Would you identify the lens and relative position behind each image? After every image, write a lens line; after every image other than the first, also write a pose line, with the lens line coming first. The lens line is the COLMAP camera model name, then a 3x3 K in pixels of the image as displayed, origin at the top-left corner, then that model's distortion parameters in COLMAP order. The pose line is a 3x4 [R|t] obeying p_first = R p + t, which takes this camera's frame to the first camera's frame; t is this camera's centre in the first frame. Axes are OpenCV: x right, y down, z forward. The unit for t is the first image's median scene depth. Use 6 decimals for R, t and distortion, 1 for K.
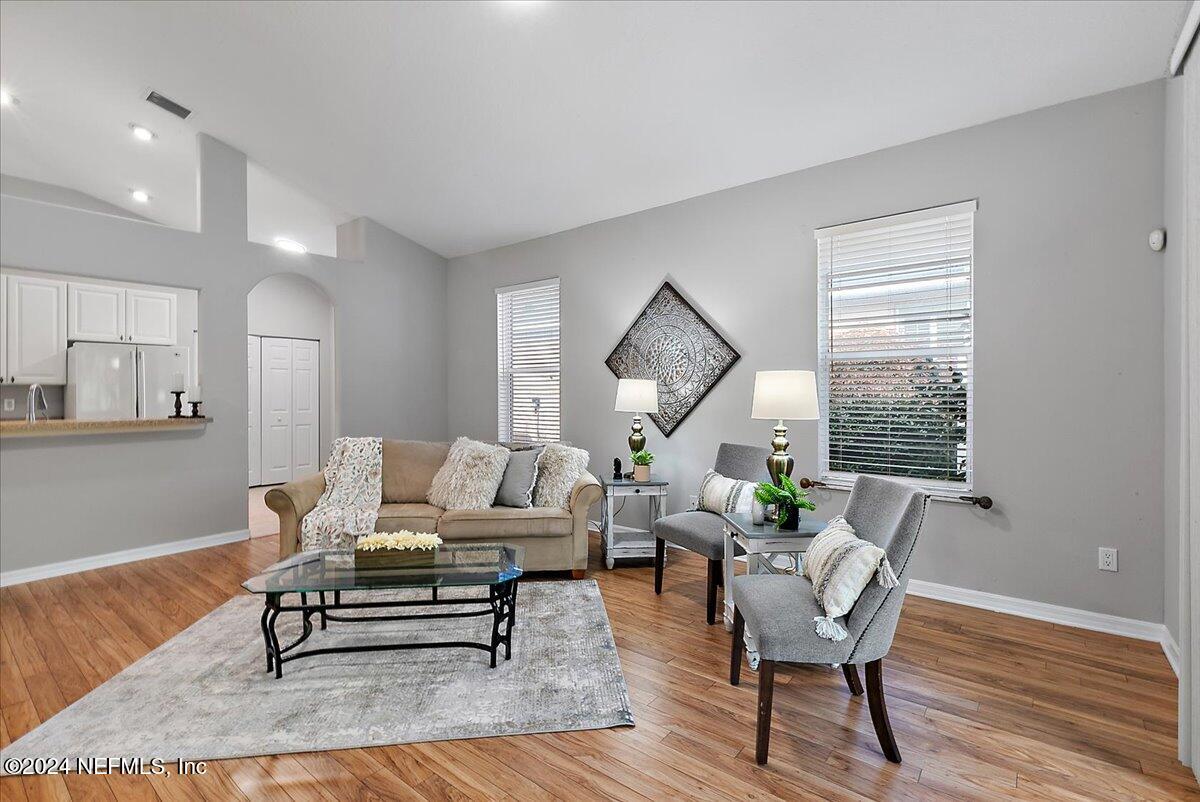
lens RADIAL K [[544.4, 0, 602.2], [0, 544.4, 396.4], [0, 0, 1]] dist [0.007673, 0.000013]
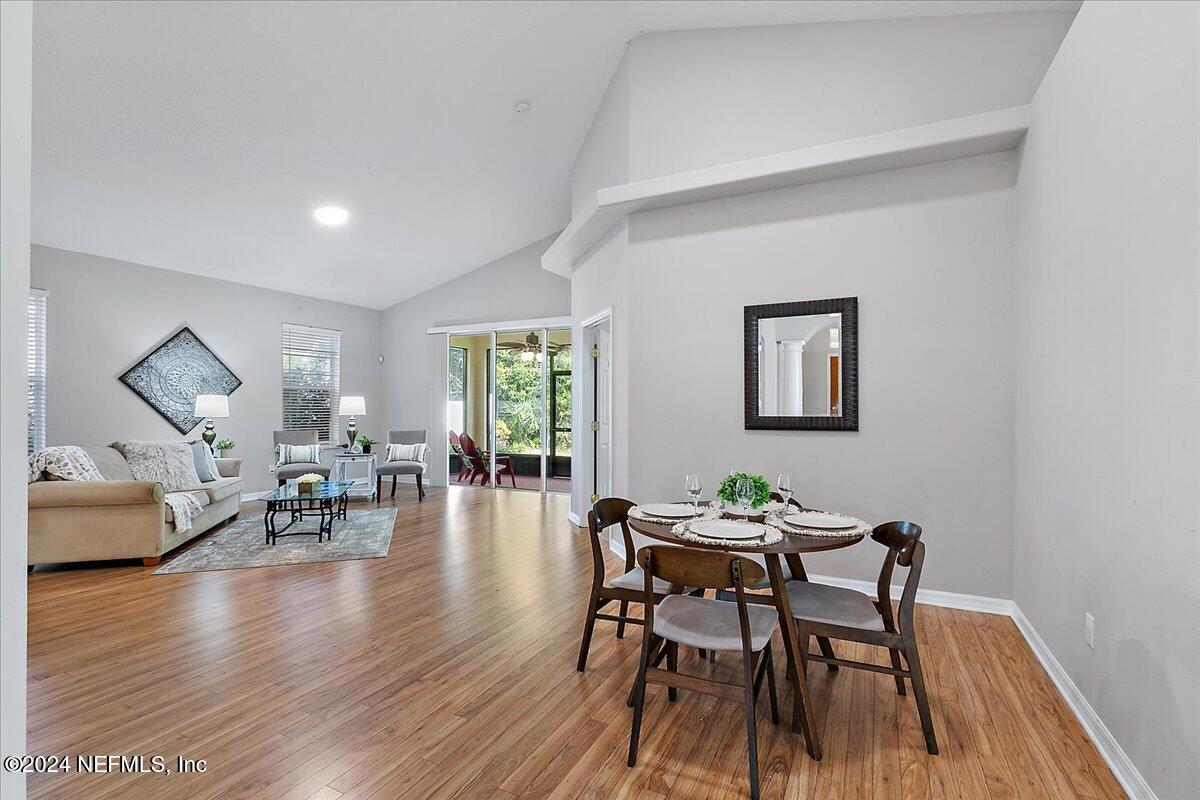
lens RADIAL K [[544.4, 0, 601.0], [0, 544.4, 405.8], [0, 0, 1]] dist [0.007673, 0.000013]
pose [[-0.196798, 0.002805, 0.980440, -1.572010], [0.002091, 0.999995, -0.002441, 0.004321], [-0.980442, 0.001570, -0.196803, 0.215006]]
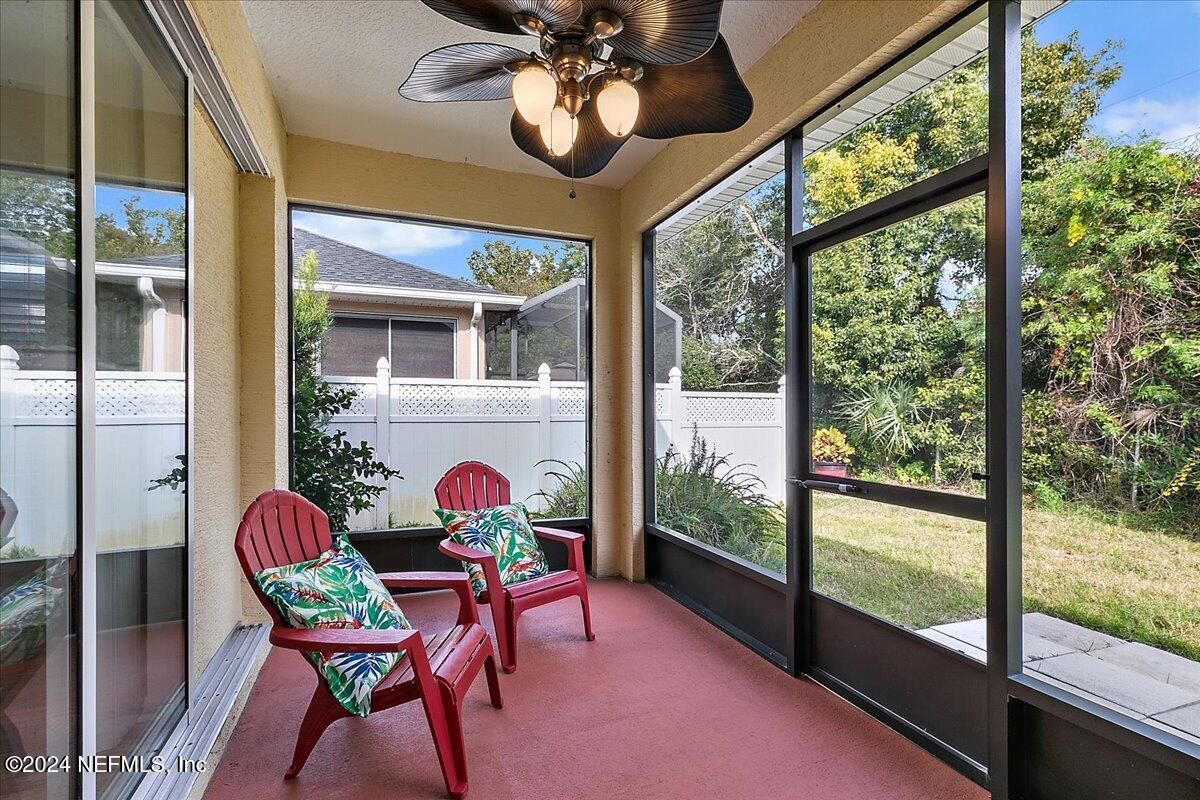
lens RADIAL K [[544.4, 0, 598.0], [0, 544.4, 410.0], [0, 0, 1]] dist [0.007673, 0.000013]
pose [[0.513062, -0.001978, 0.858349, 0.380413], [0.004458, 0.999990, -0.000360, 0.025657], [-0.858340, 0.004011, 0.513066, -0.216860]]
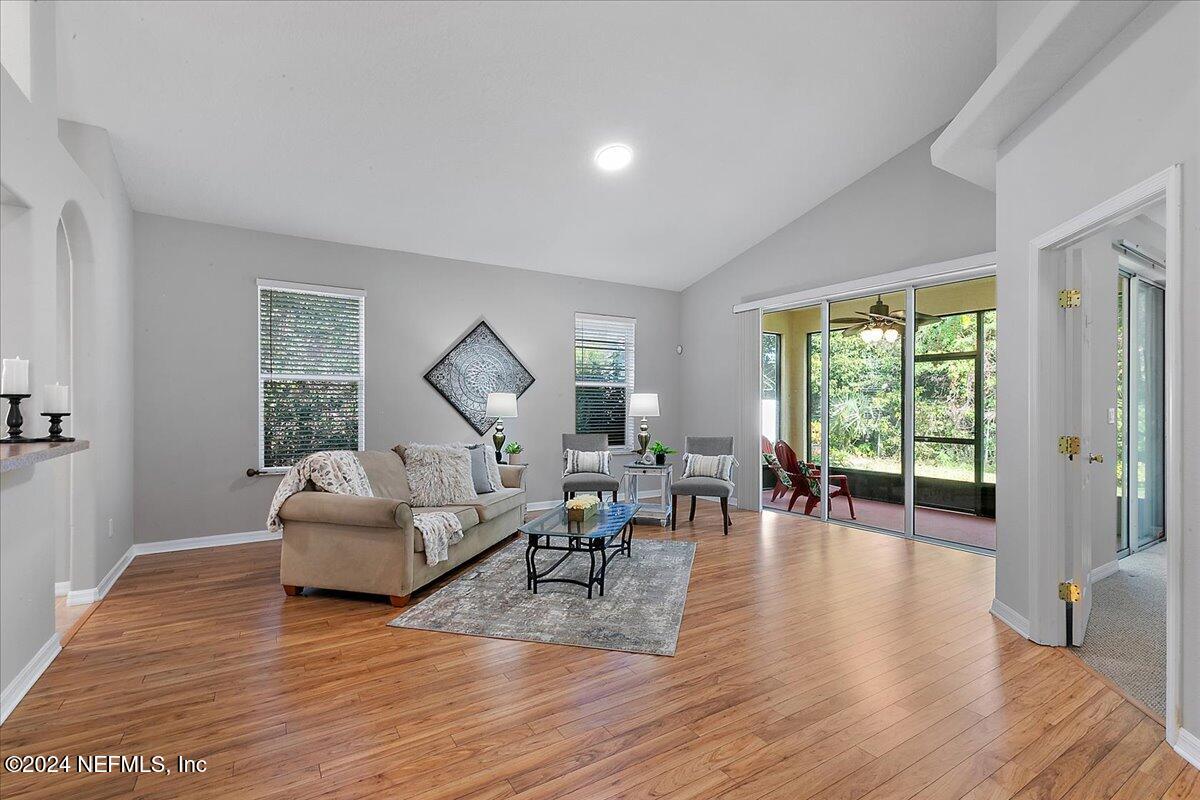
lens RADIAL K [[544.4, 0, 603.4], [0, 544.4, 401.8], [0, 0, 1]] dist [0.007673, 0.000013]
pose [[0.333938, 0.008849, 0.942554, -1.090608], [0.001027, 0.999952, -0.009752, 0.004051], [-0.942595, 0.004224, 0.333912, 0.277500]]
